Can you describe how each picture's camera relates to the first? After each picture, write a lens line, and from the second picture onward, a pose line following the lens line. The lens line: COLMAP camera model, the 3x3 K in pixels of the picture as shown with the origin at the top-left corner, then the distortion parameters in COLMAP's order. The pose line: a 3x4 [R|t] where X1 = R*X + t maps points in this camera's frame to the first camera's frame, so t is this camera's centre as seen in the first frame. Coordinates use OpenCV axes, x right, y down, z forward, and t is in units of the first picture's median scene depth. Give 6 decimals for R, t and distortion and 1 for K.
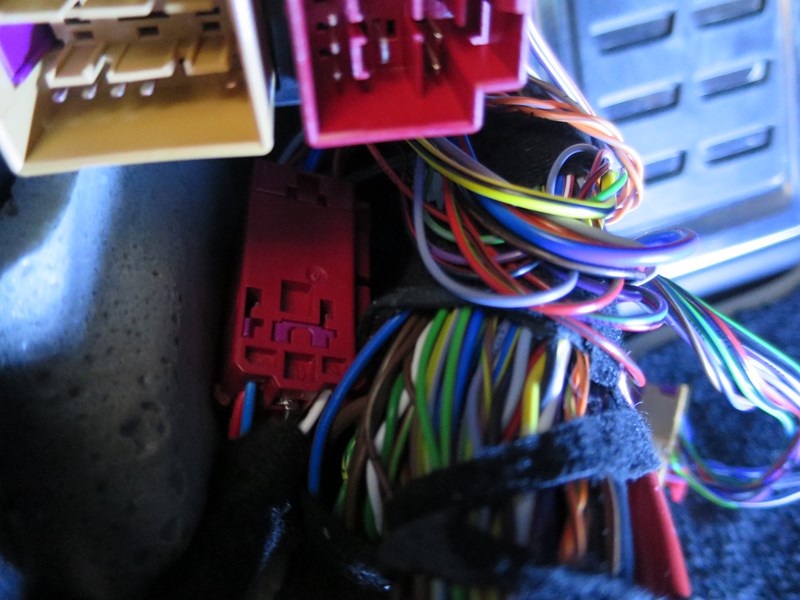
lens RADIAL K [[549.4, 0, 400.0], [0, 549.4, 300.0], [0, 0, 1]] dist [-0.007096, -0.001801]
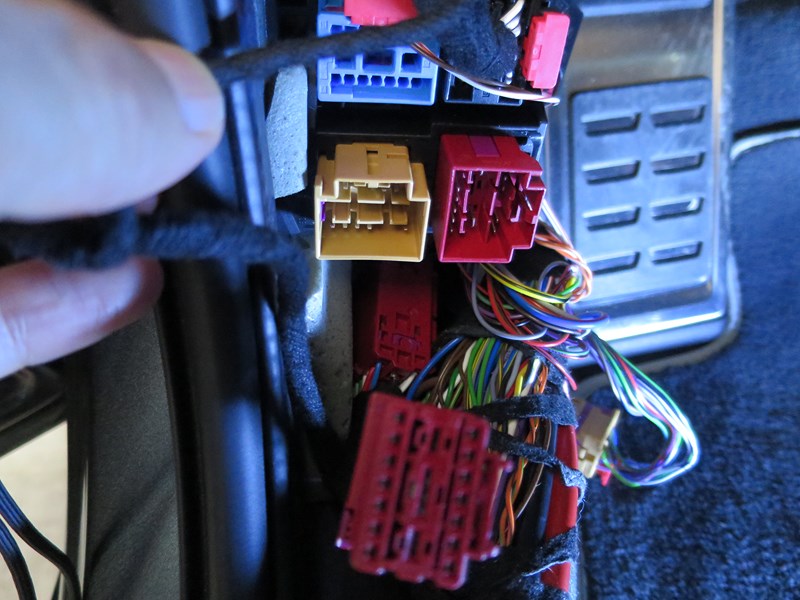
lens RADIAL K [[549.4, 0, 400.0], [0, 549.4, 300.0], [0, 0, 1]] dist [-0.007096, -0.001801]
pose [[0.992263, 0.123874, 0.008289, -0.246545], [-0.123280, 0.991001, -0.052147, 0.020443], [-0.014674, 0.050722, 0.998605, -1.007999]]
